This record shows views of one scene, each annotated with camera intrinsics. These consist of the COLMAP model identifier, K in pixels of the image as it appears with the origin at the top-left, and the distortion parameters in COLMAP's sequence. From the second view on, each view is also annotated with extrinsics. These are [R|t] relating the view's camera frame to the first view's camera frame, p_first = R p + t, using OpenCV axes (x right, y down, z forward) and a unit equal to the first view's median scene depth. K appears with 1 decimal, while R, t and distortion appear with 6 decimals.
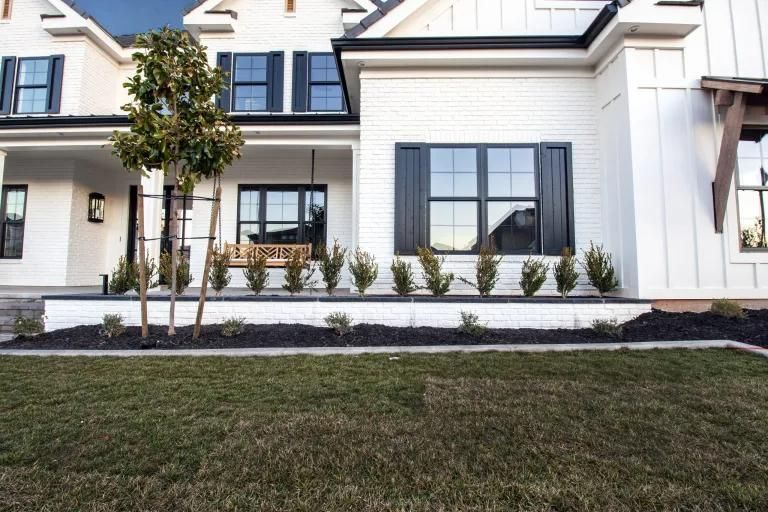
lens RADIAL K [[351.0, 0, 383.6], [0, 351.0, 254.9], [0, 0, 1]] dist [0.004820, -0.000205]
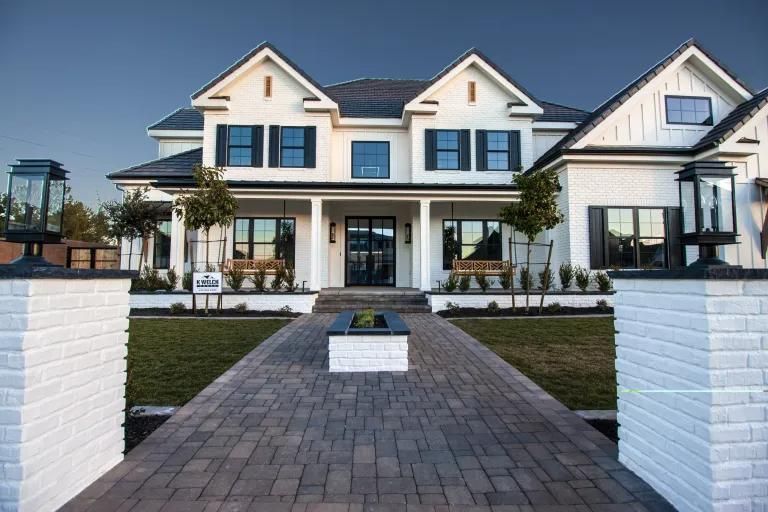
lens RADIAL K [[351.0, 0, 382.5], [0, 351.0, 258.3], [0, 0, 1]] dist [0.004820, -0.000205]
pose [[0.996480, 0.000326, 0.083833, -1.156578], [-0.001171, 0.999949, 0.010033, -0.070887], [-0.083825, -0.010096, 0.996429, -0.679637]]
